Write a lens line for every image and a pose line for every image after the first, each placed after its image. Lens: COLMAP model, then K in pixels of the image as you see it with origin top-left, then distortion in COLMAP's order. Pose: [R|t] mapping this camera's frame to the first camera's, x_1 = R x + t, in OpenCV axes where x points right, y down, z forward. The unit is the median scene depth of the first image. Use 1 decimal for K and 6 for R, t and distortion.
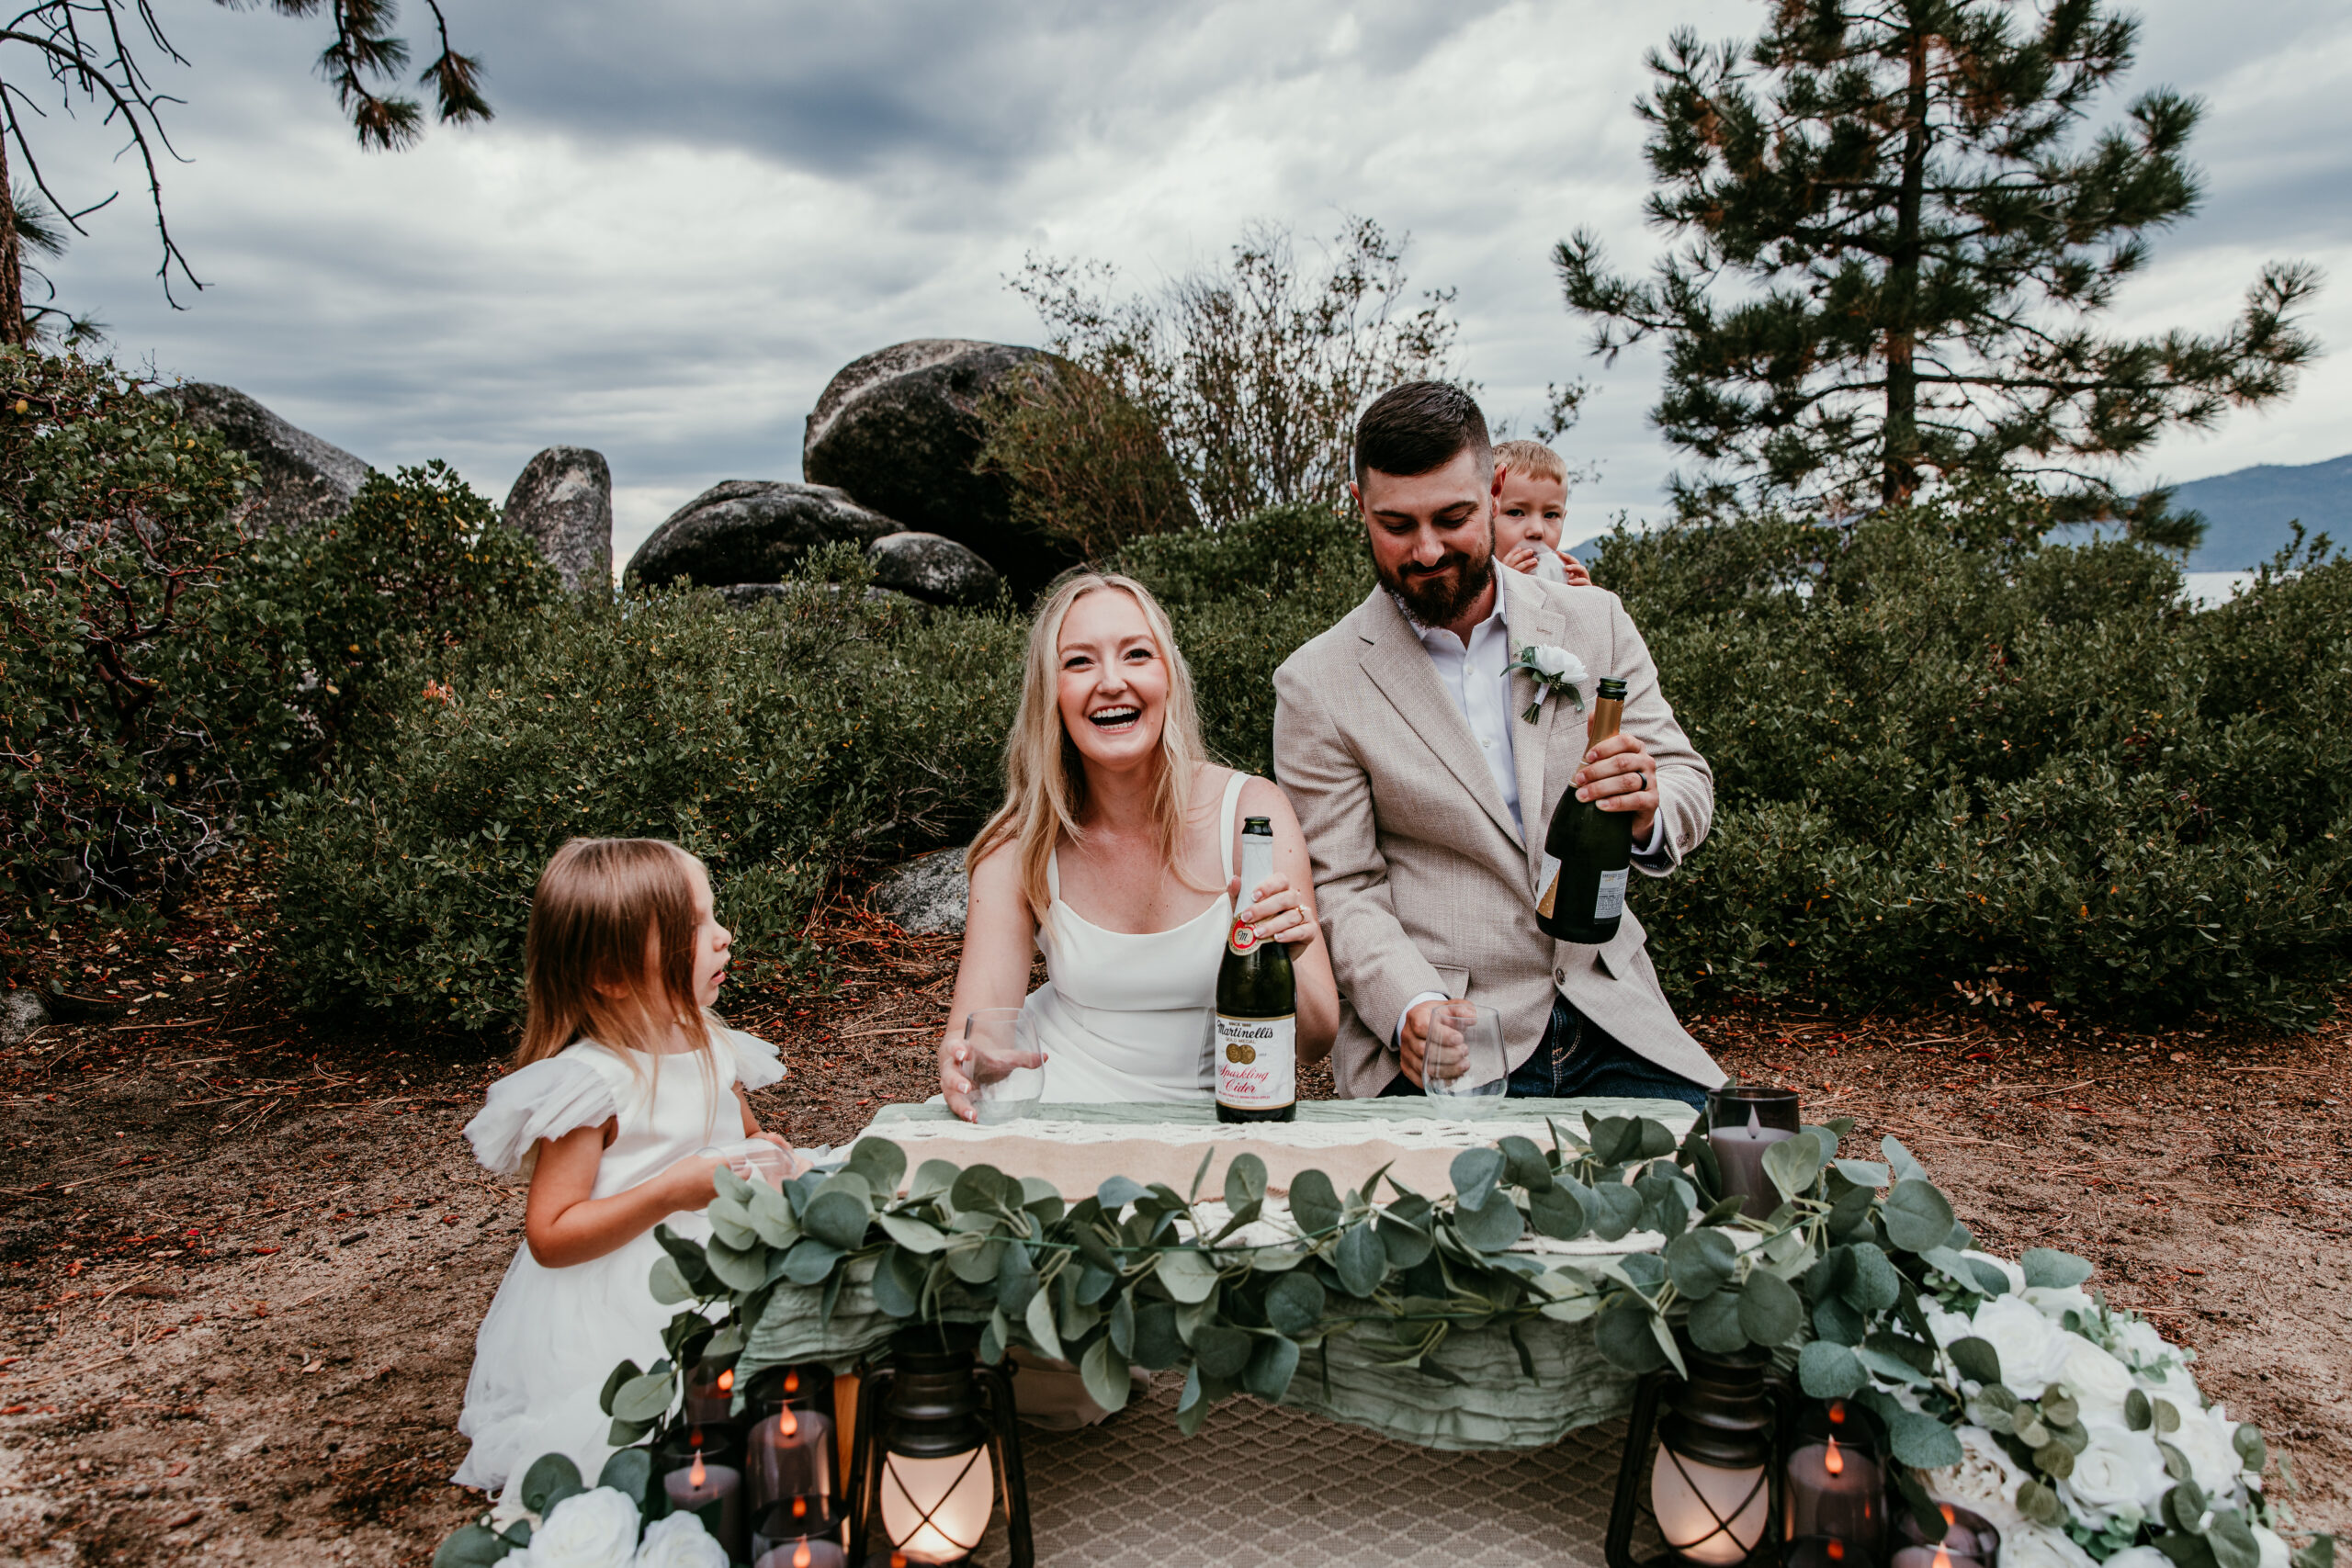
lens RADIAL K [[1558.6, 0, 1176.0], [0, 1558.6, 784.0], [0, 0, 1]] dist [0.013641, 0.000021]
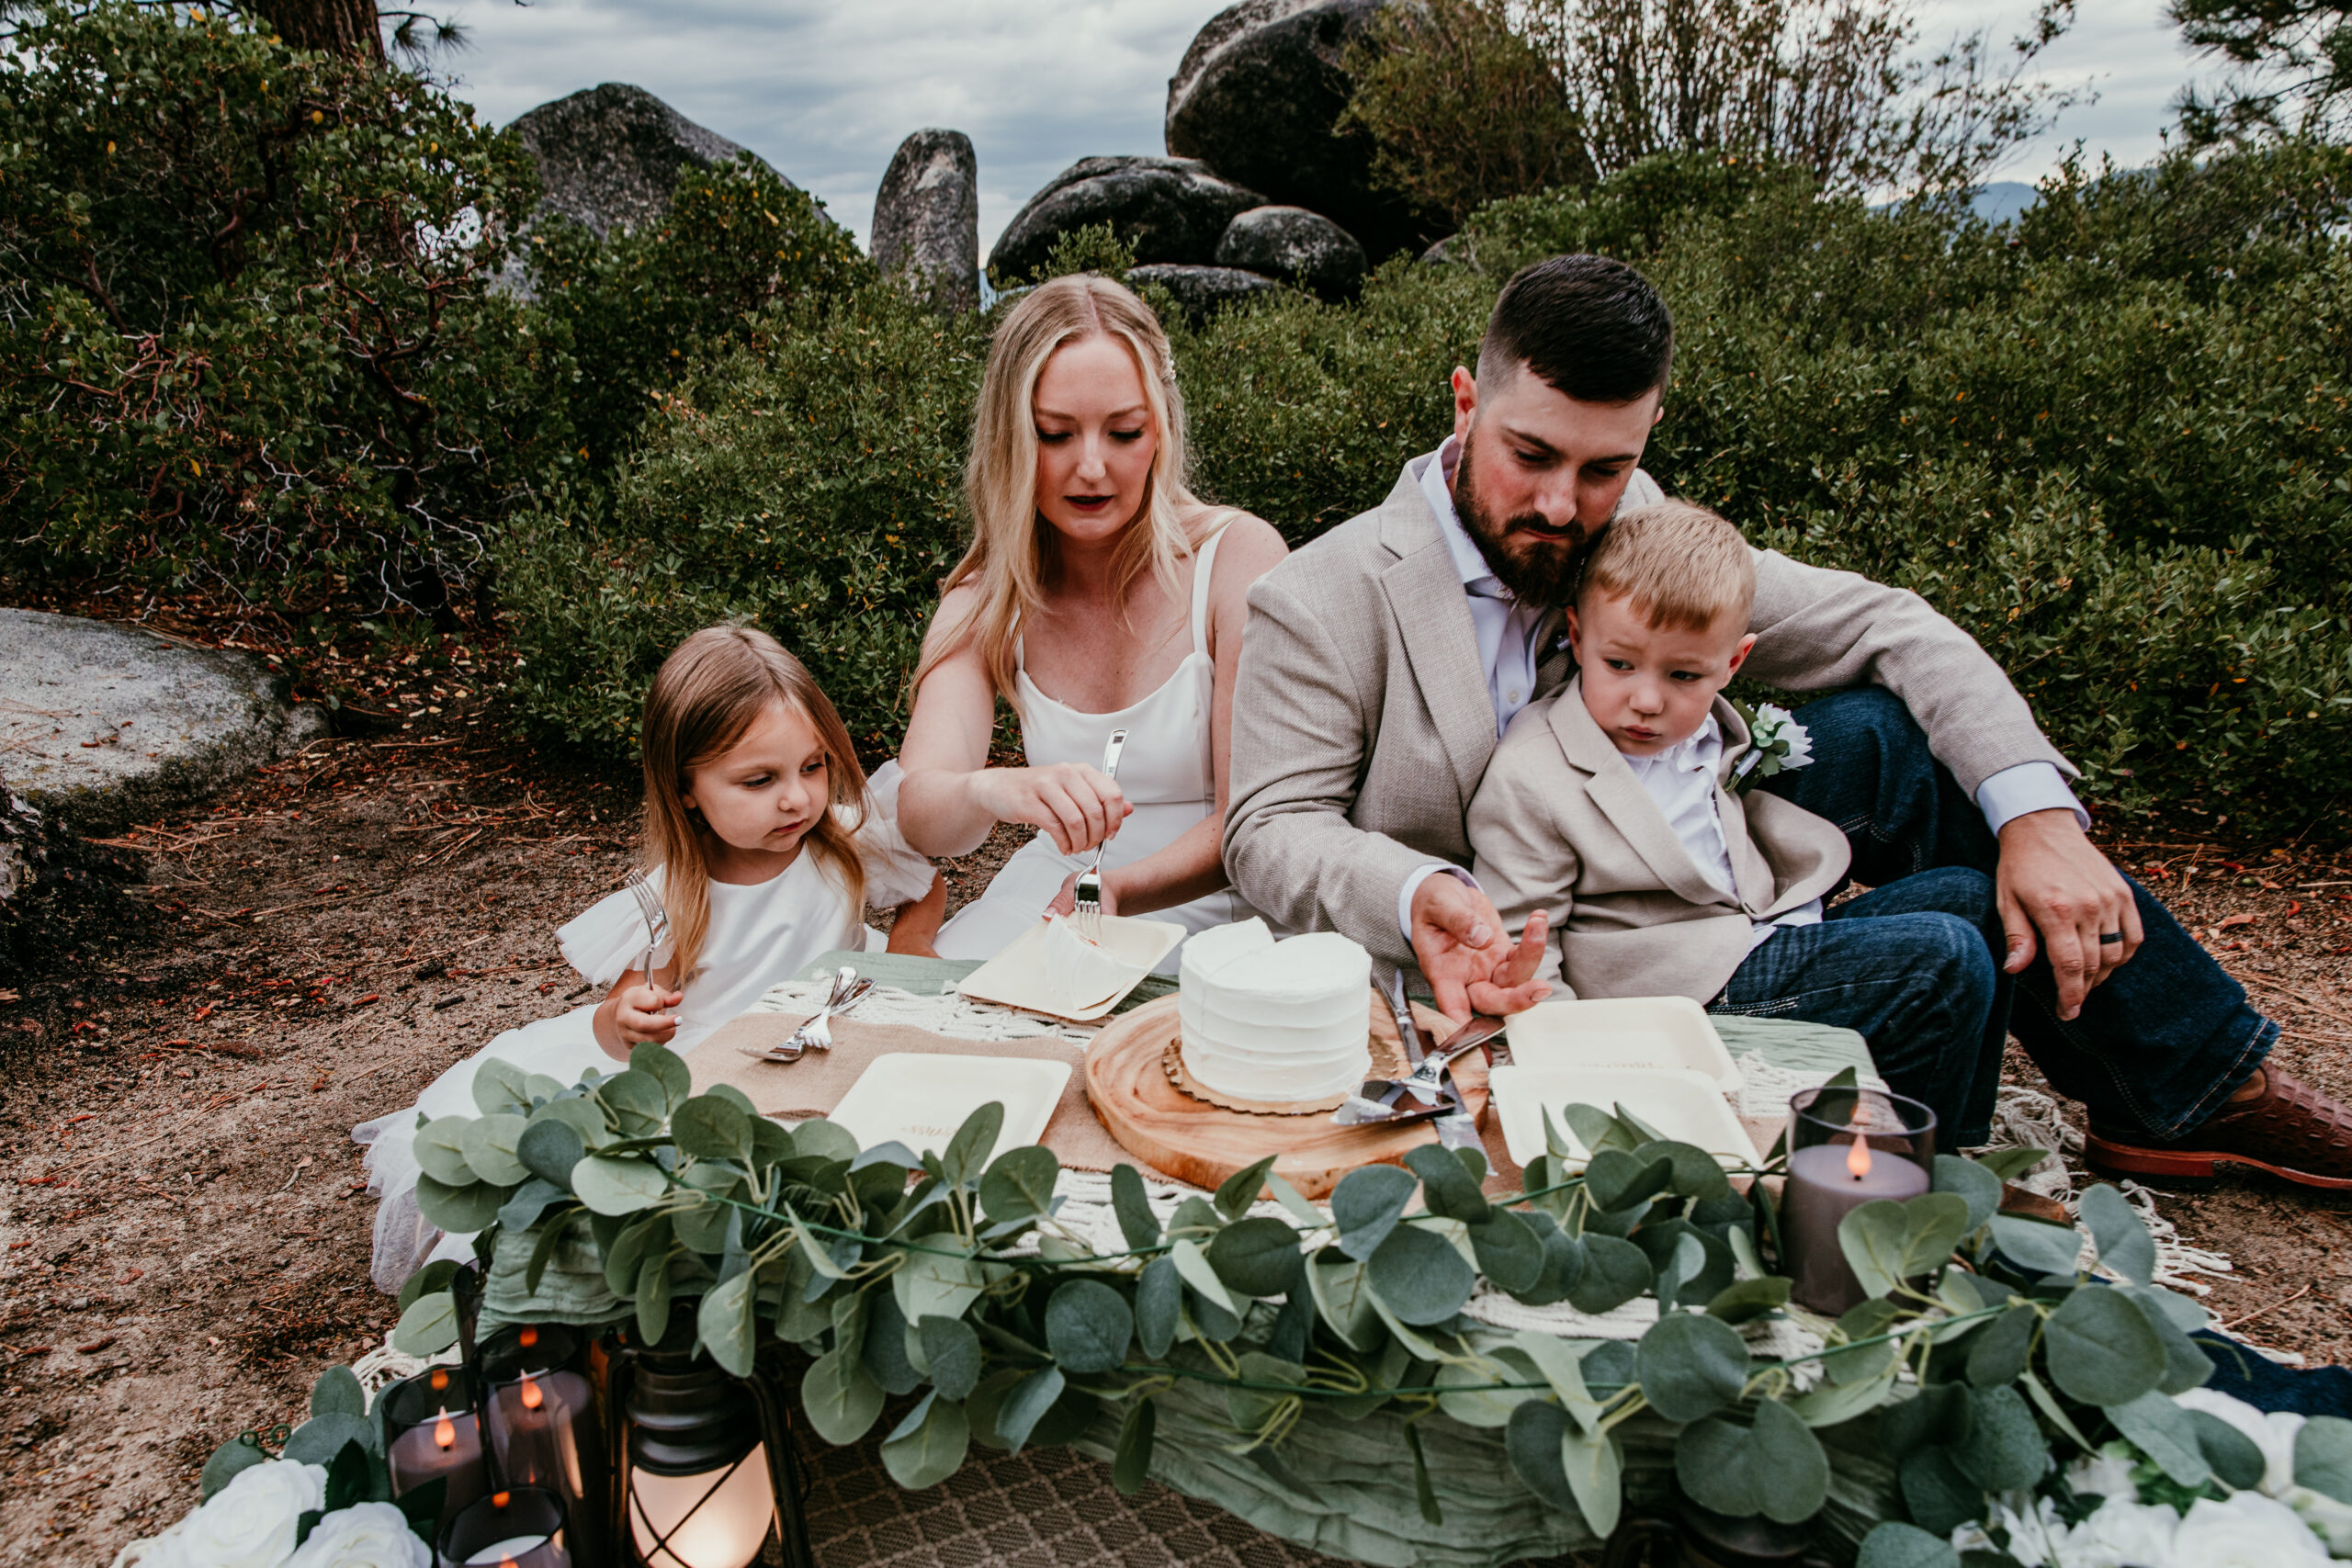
lens RADIAL K [[1558.6, 0, 1176.0], [0, 1558.6, 784.0], [0, 0, 1]] dist [0.013641, 0.000021]
pose [[0.968763, 0.047856, -0.243328, 0.059456], [0.000778, 0.980612, 0.195956, -0.014185], [0.247988, -0.190024, 0.949944, 0.084580]]
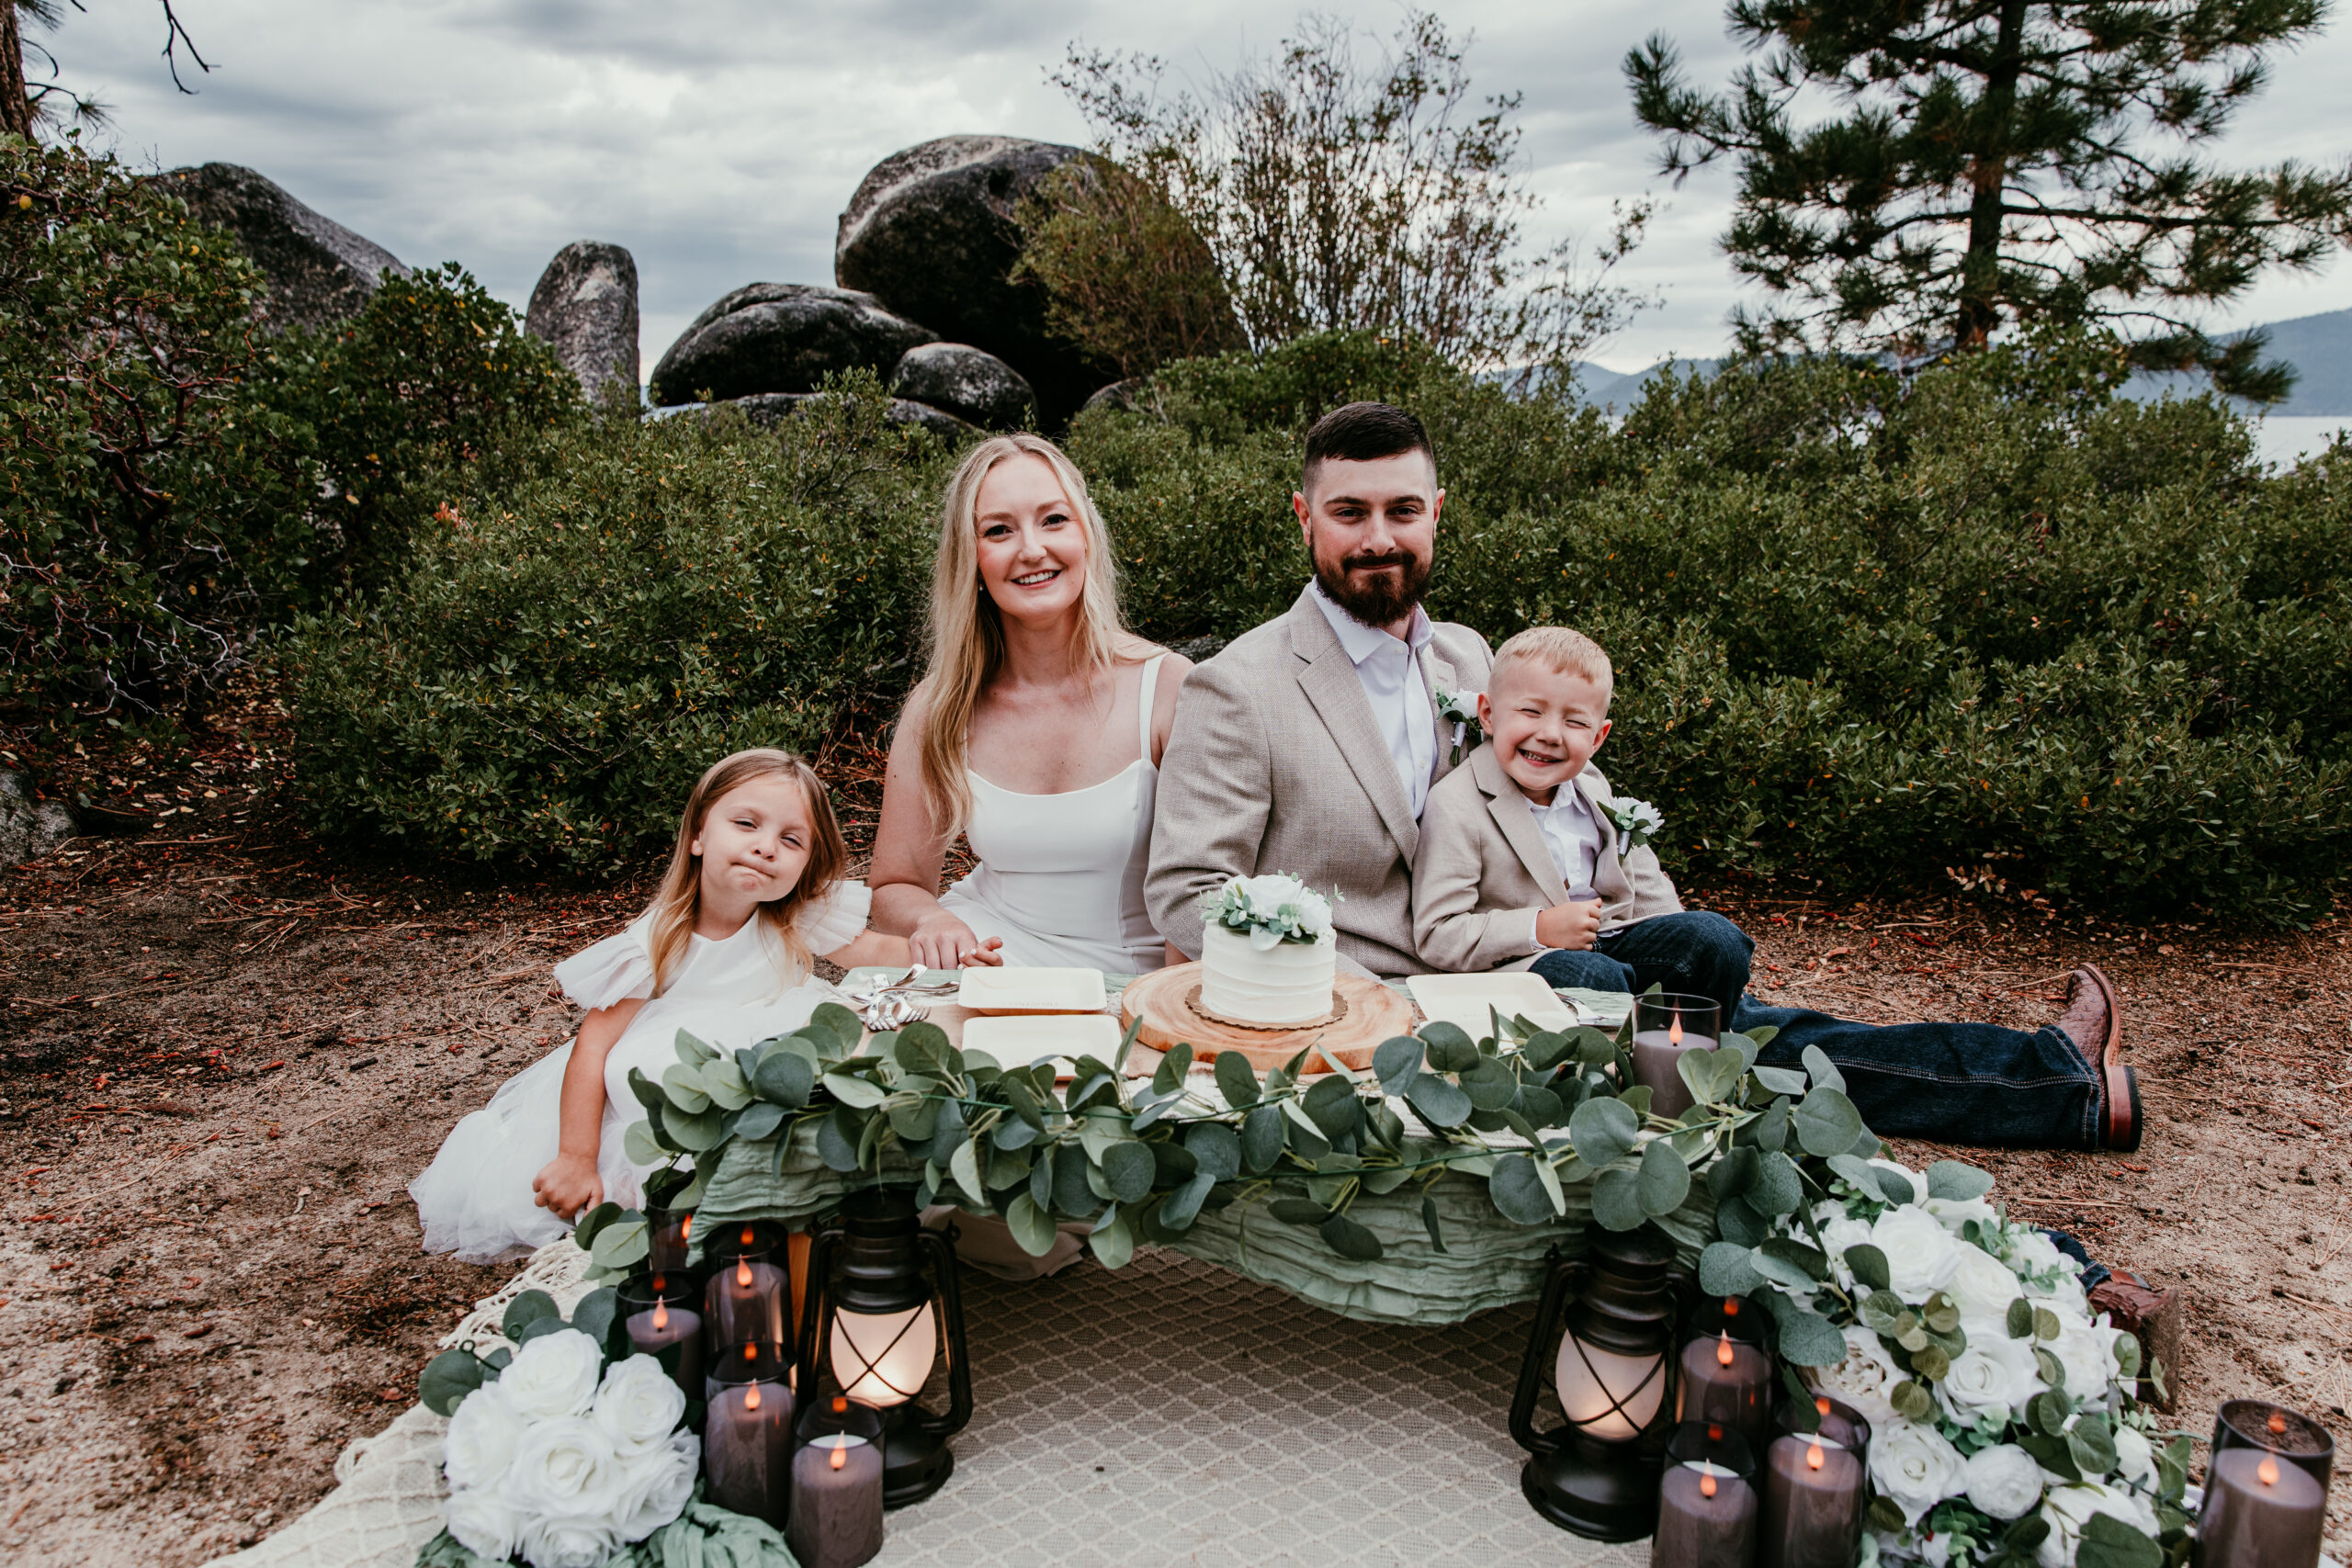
lens RADIAL K [[1580.4, 0, 1173.6], [0, 1580.4, 781.4], [0, 0, 1]] dist [0.015986, -0.002988]
pose [[0.999151, 0.033809, -0.023527, 0.013279], [-0.031017, 0.993413, 0.110308, -0.012203], [0.027102, -0.109485, 0.993619, -0.006309]]
